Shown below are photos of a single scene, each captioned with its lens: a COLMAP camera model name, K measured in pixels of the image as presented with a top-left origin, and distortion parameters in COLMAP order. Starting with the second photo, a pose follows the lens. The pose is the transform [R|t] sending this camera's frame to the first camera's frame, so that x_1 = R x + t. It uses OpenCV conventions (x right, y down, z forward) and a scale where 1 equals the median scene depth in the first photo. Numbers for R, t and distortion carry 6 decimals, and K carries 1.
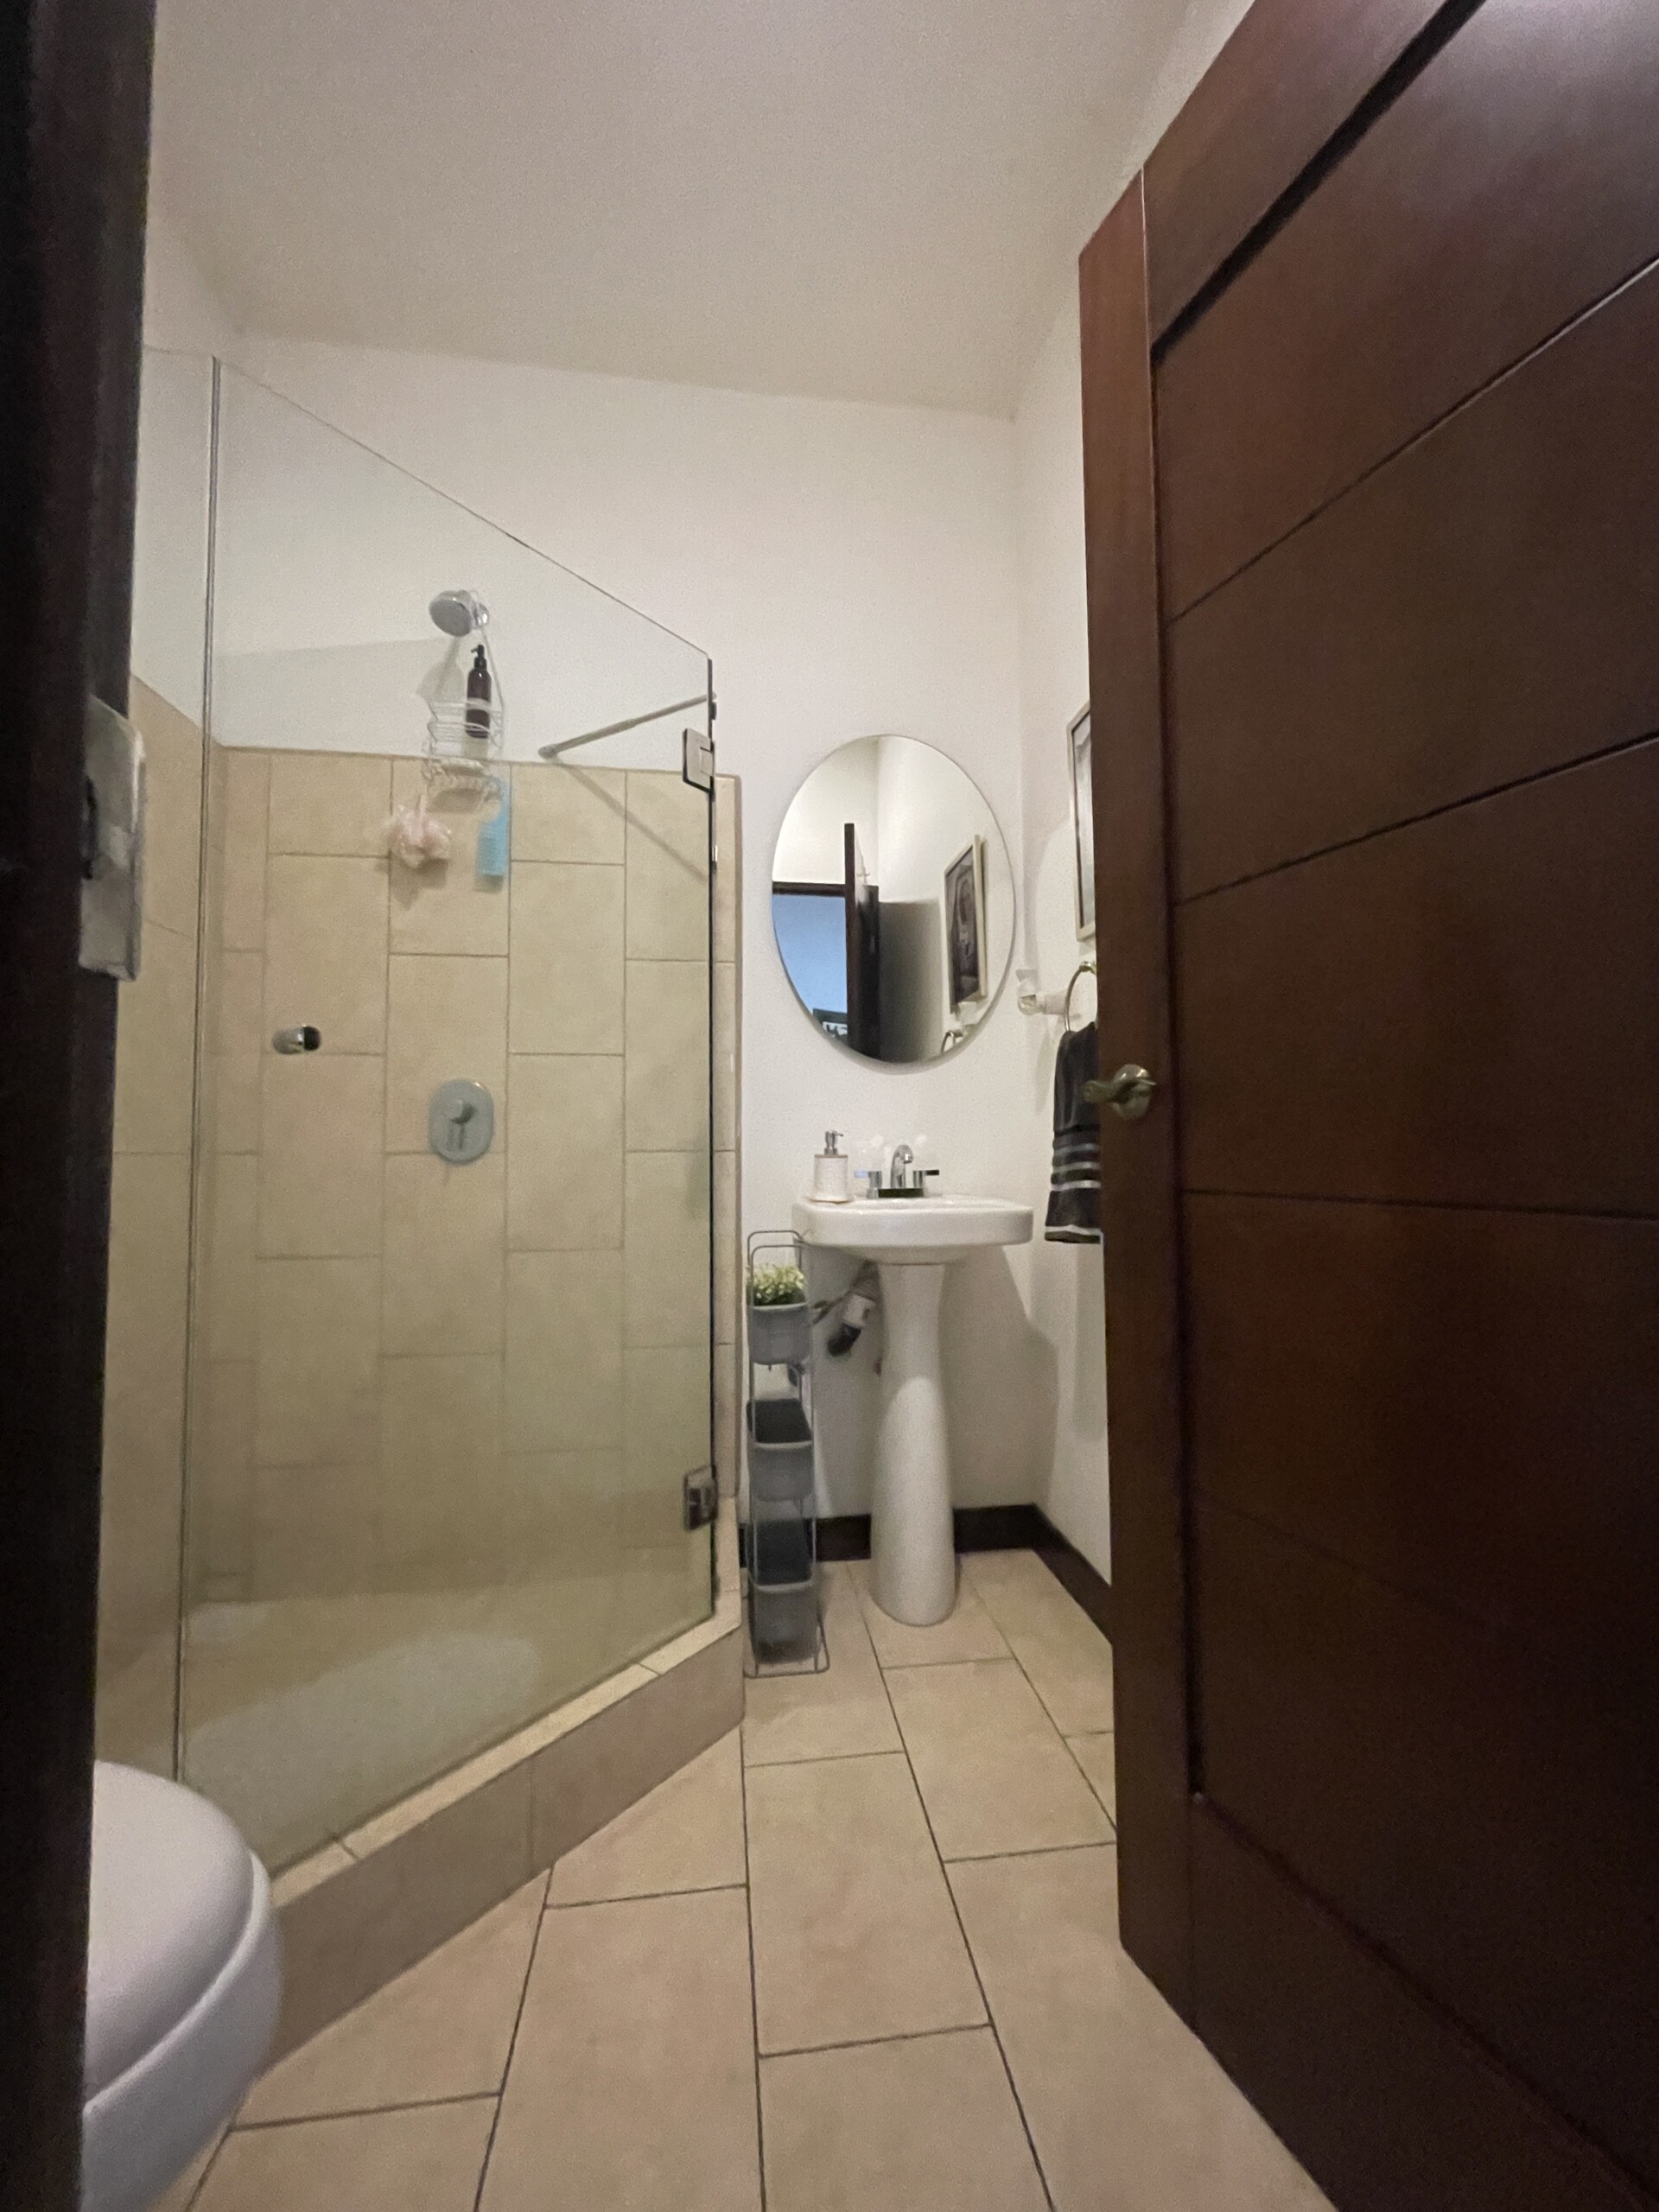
lens RADIAL K [[890.9, 0, 838.0], [0, 890.9, 1105.7], [0, 0, 1]] dist [-0.002707, -0.000434]
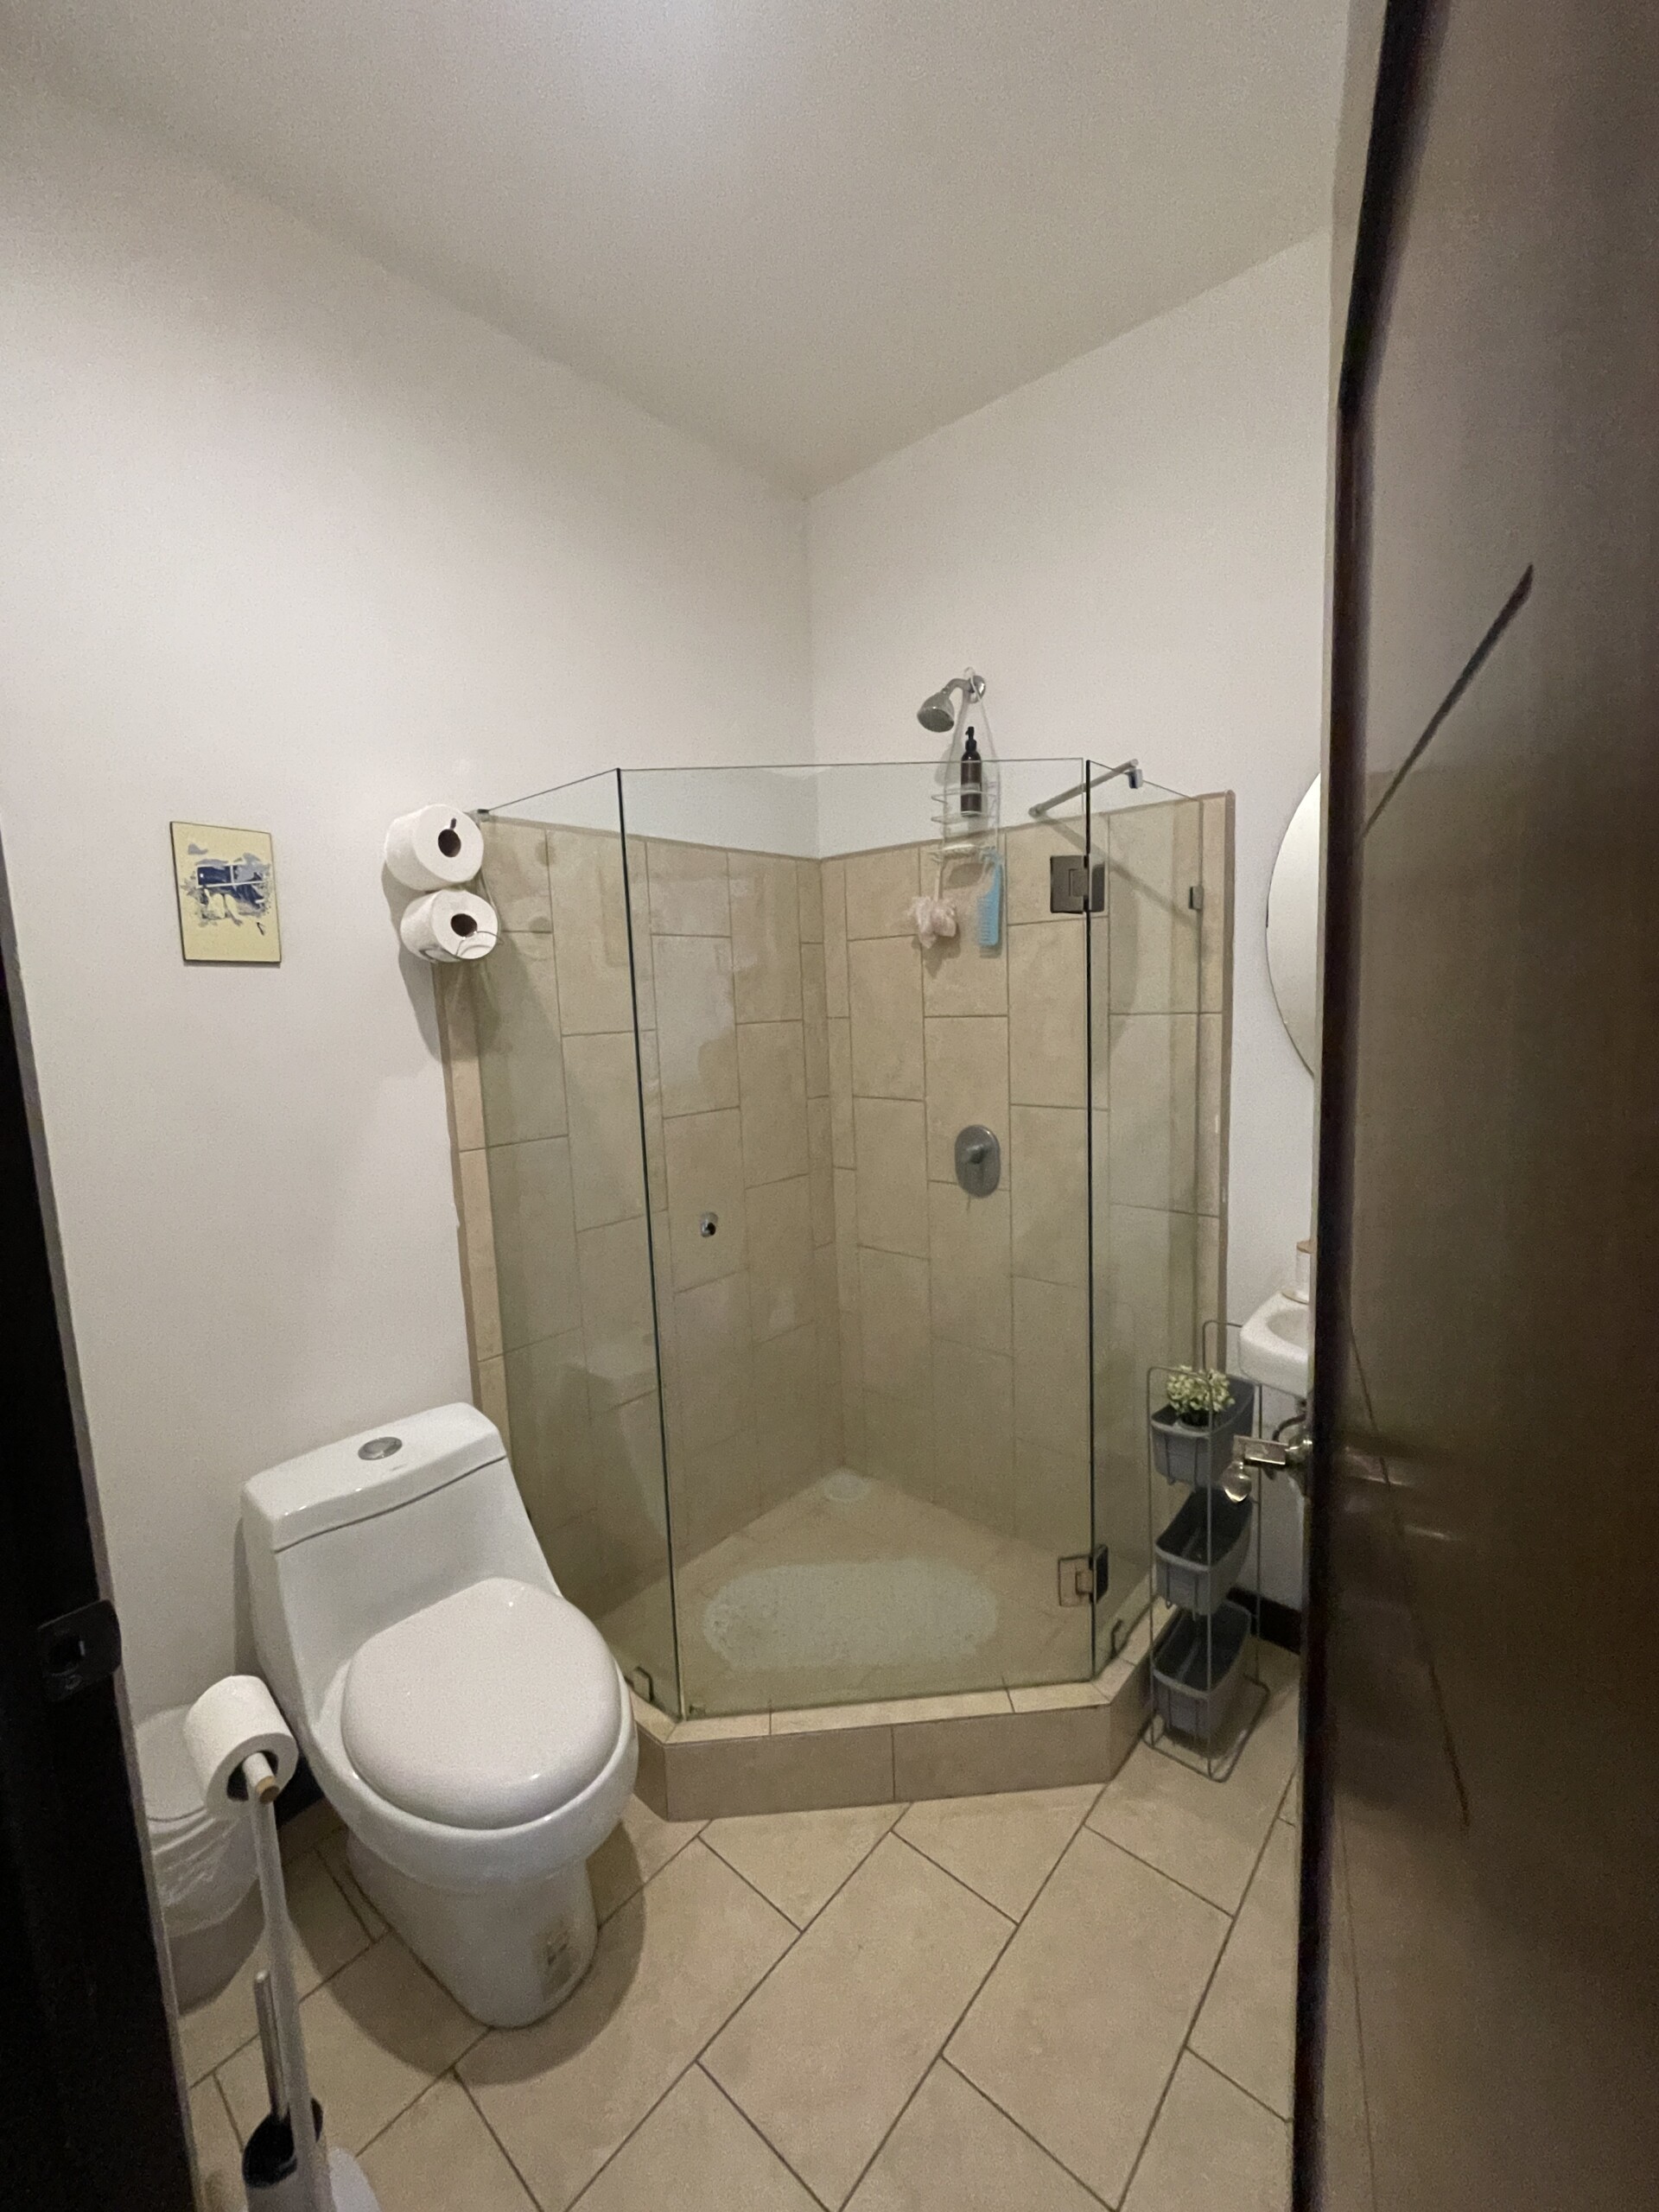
lens RADIAL K [[890.9, 0, 838.0], [0, 890.9, 1105.7], [0, 0, 1]] dist [-0.002707, -0.000434]
pose [[0.658162, 0.076983, -0.748931, 0.325854], [0.069401, 0.984320, 0.162168, -0.255380], [0.749671, -0.158709, 0.642499, 0.125605]]
